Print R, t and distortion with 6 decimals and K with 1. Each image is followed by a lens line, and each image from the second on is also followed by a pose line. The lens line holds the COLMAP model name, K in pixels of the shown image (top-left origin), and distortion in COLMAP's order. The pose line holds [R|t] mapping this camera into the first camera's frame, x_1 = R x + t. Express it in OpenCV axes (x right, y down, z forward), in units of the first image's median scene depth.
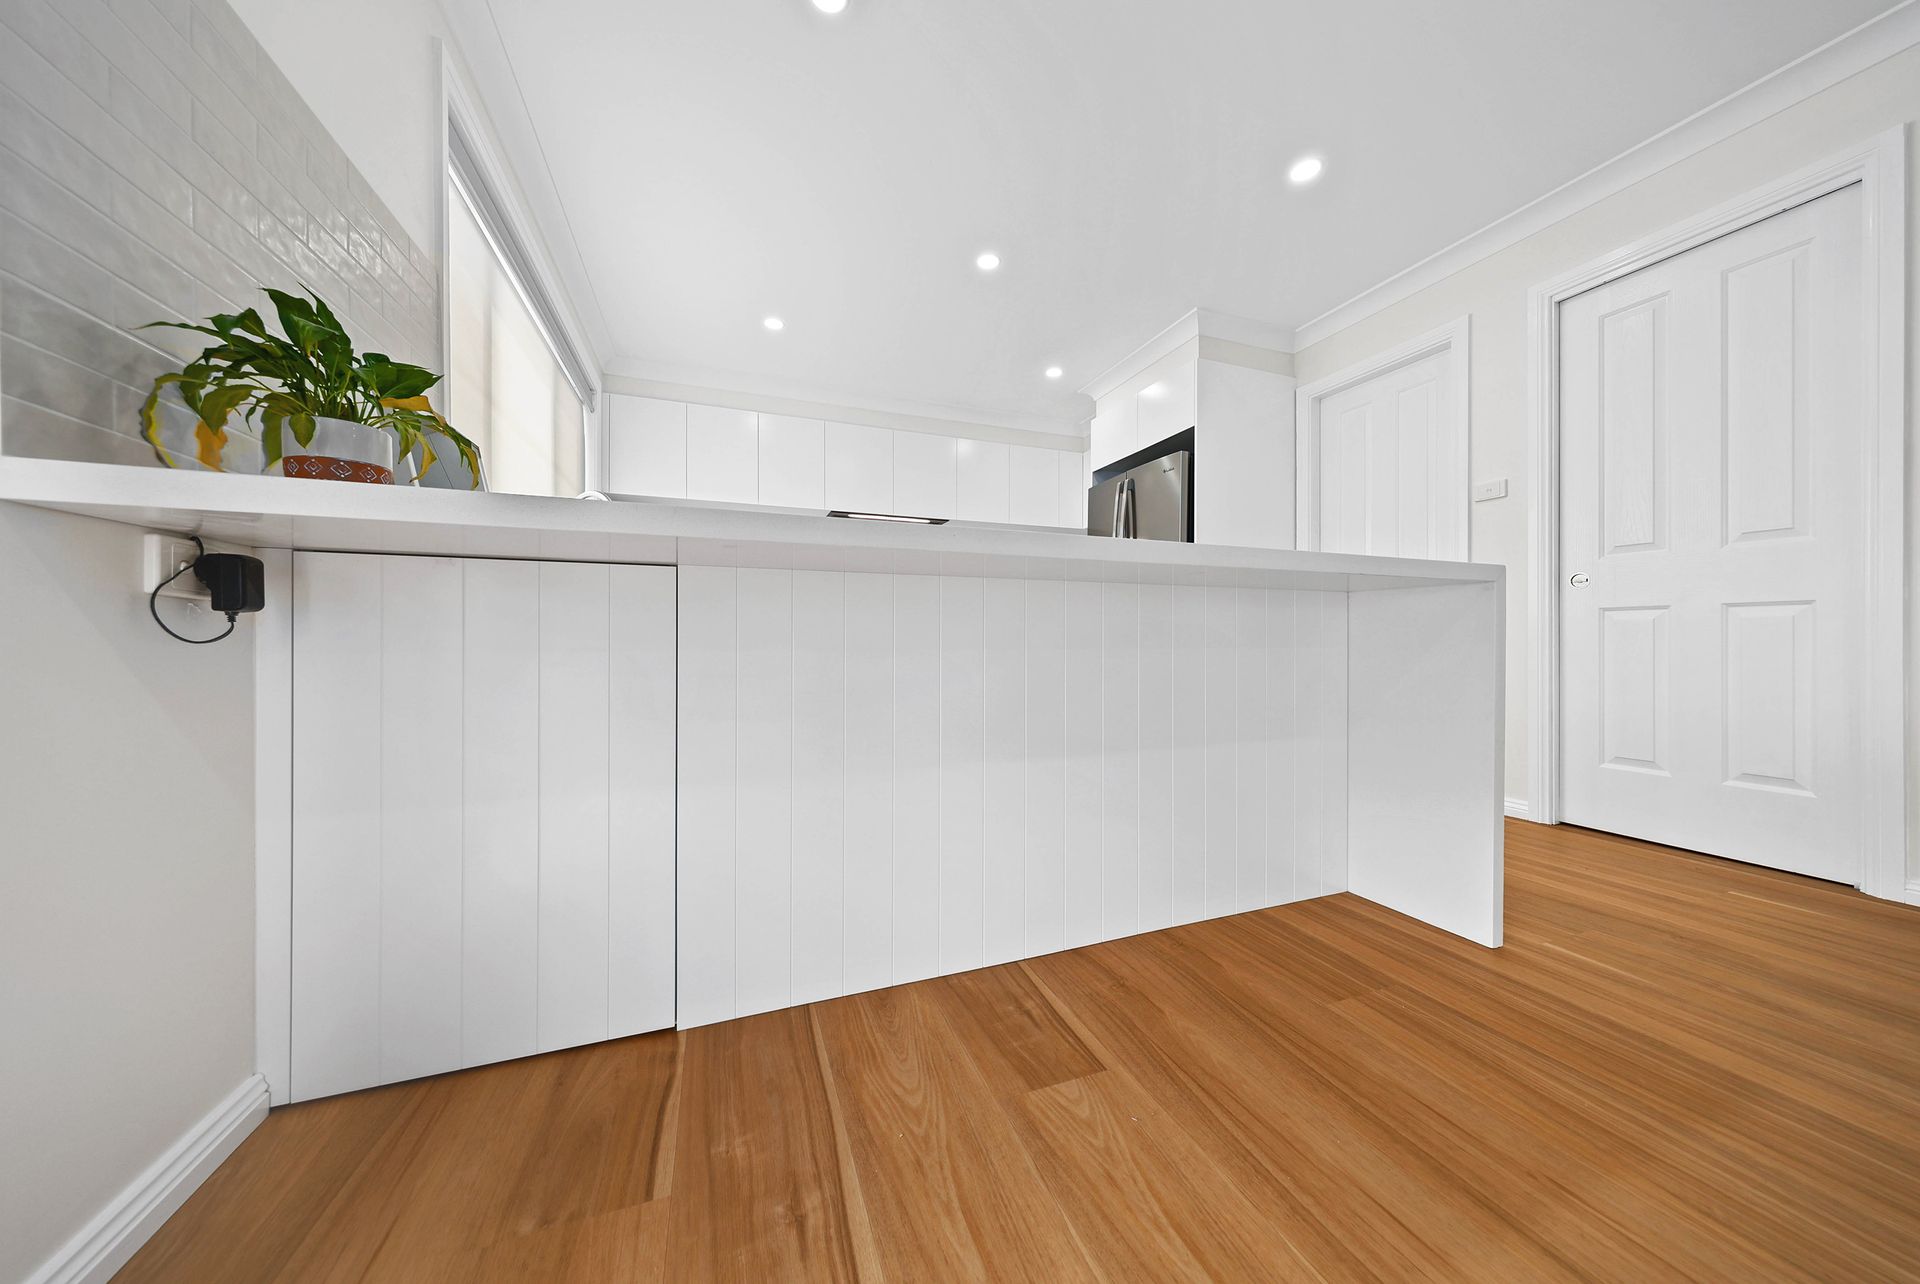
lens RADIAL K [[631.2, 0, 983.3], [0, 631.2, 641.0], [0, 0, 1]] dist [0.000186, 0.000450]
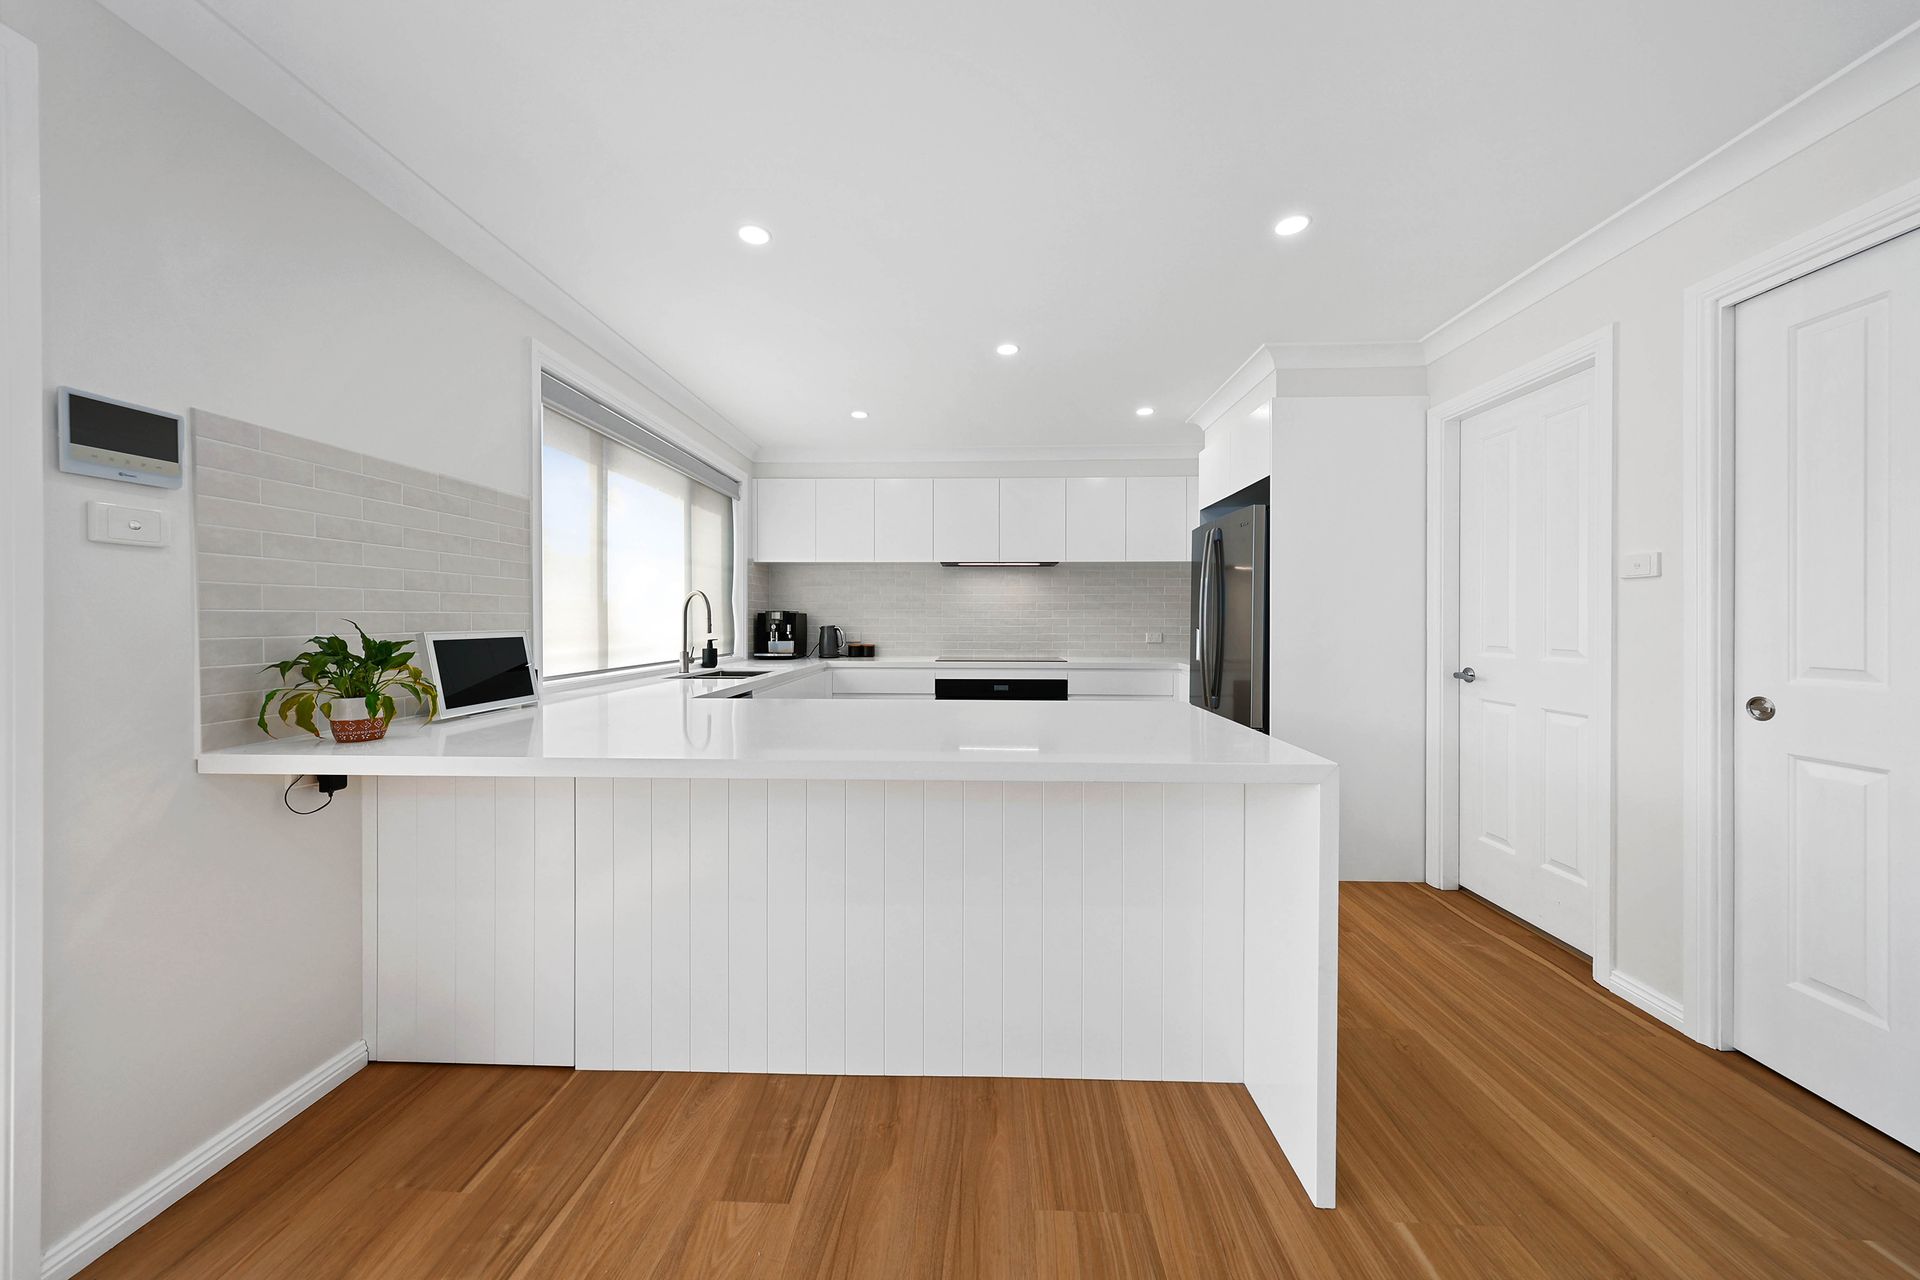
lens RADIAL K [[671.4, 0, 973.7], [0, 671.4, 623.6], [0, 0, 1]] dist [-0.001101, 0.000197]
pose [[0.918184, 0.004314, -0.396130, 0.795289], [-0.003085, 0.999988, 0.003740, -0.337184], [0.396142, -0.002212, 0.918187, -0.026094]]
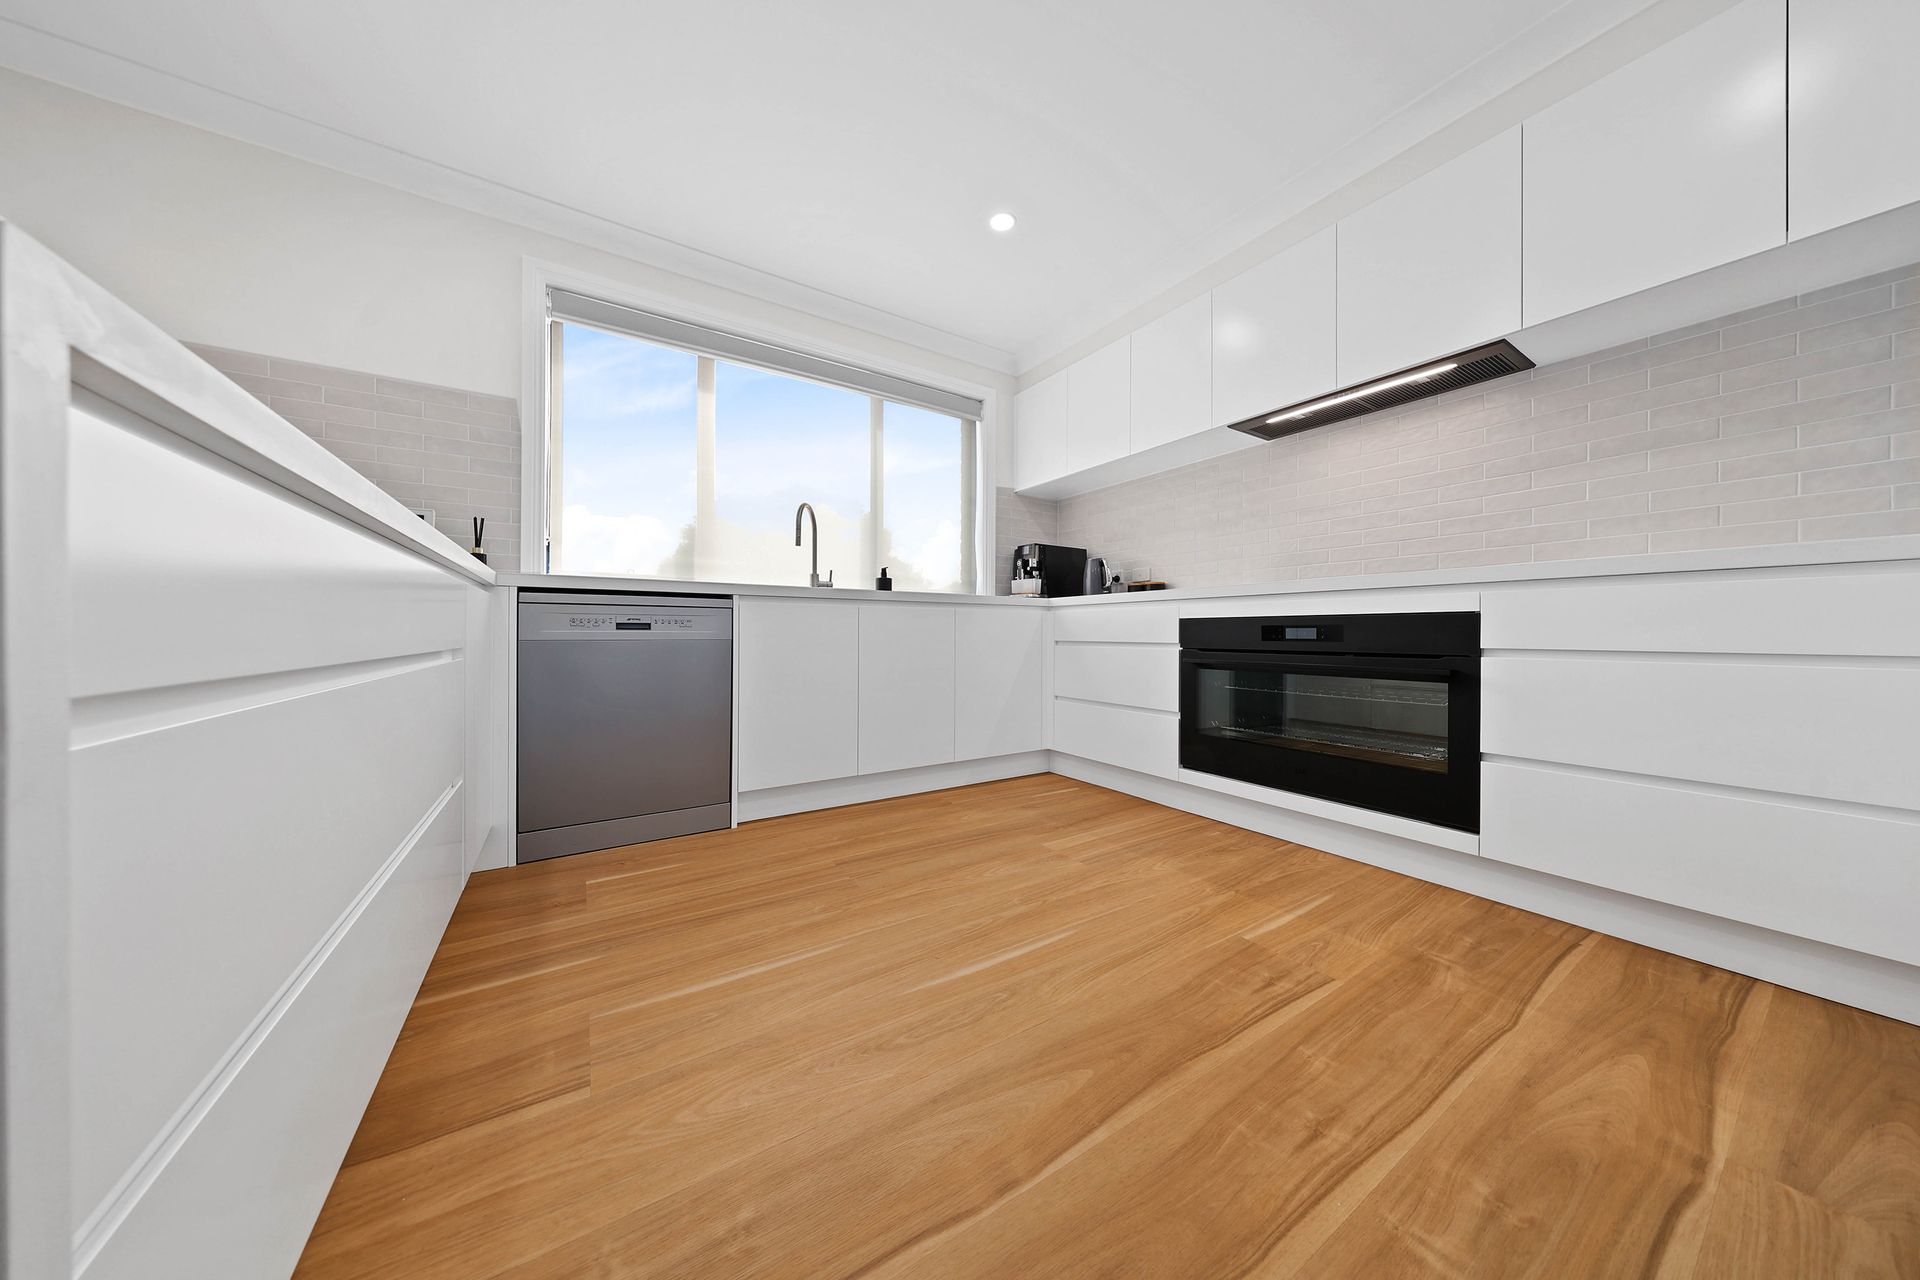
lens RADIAL K [[576.8, 0, 950.3], [0, 576.8, 630.6], [0, 0, 1]] dist [0.001279, -0.000296]
pose [[0.162498, -0.018547, -0.986535, 0.836536], [-0.004140, 0.999802, -0.019478, 0.025578], [0.986700, 0.007250, 0.162389, 2.028343]]
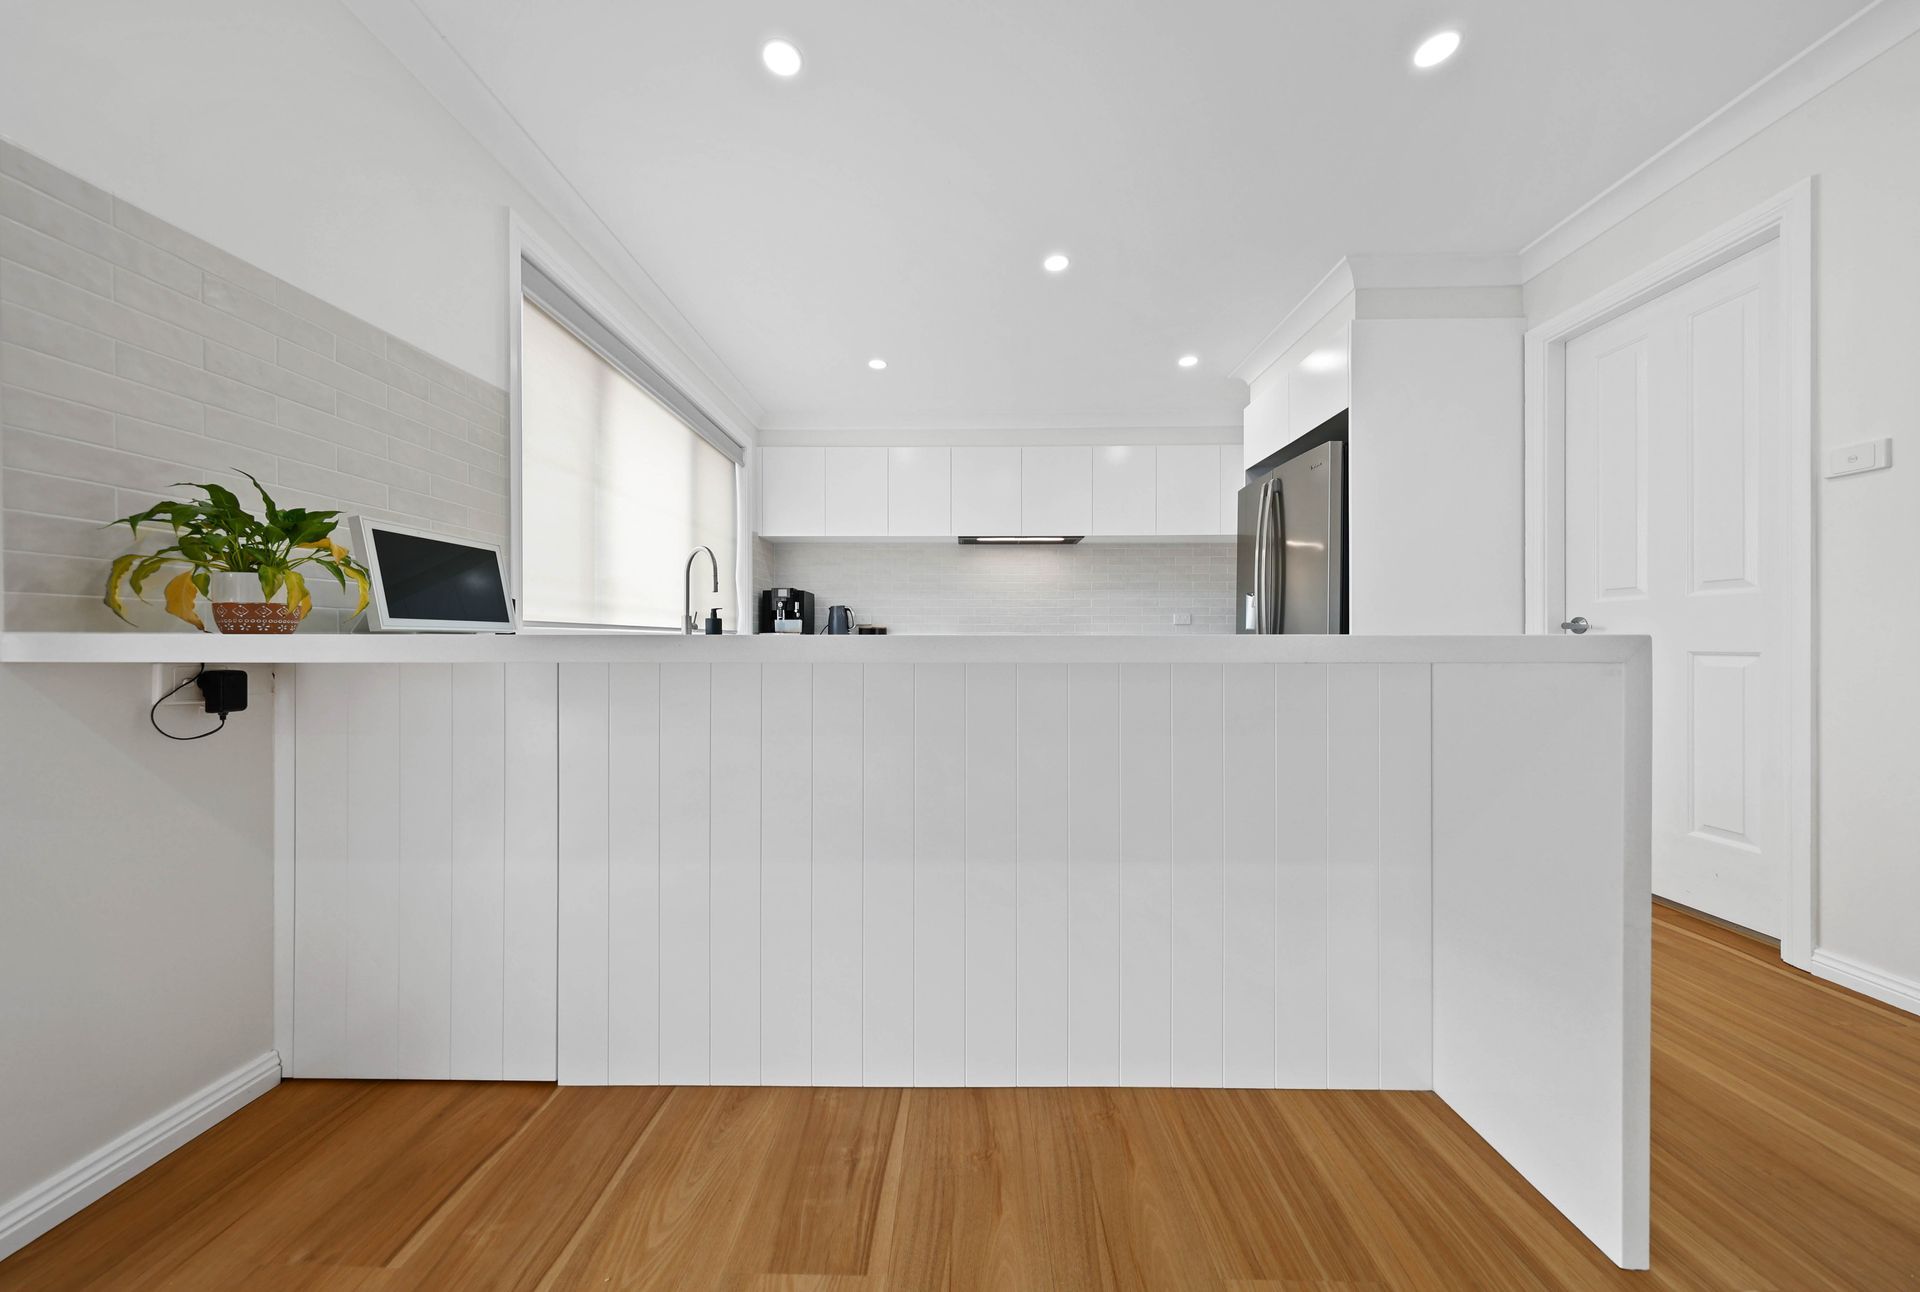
lens RADIAL K [[650.1, 0, 968.7], [0, 650.1, 642.8], [0, 0, 1]] dist [0.002110, -0.000341]
pose [[0.924625, -0.000094, -0.380880, 0.504223], [-0.000372, 0.999999, -0.001149, -0.119864], [0.380880, 0.001204, 0.924624, 0.199138]]
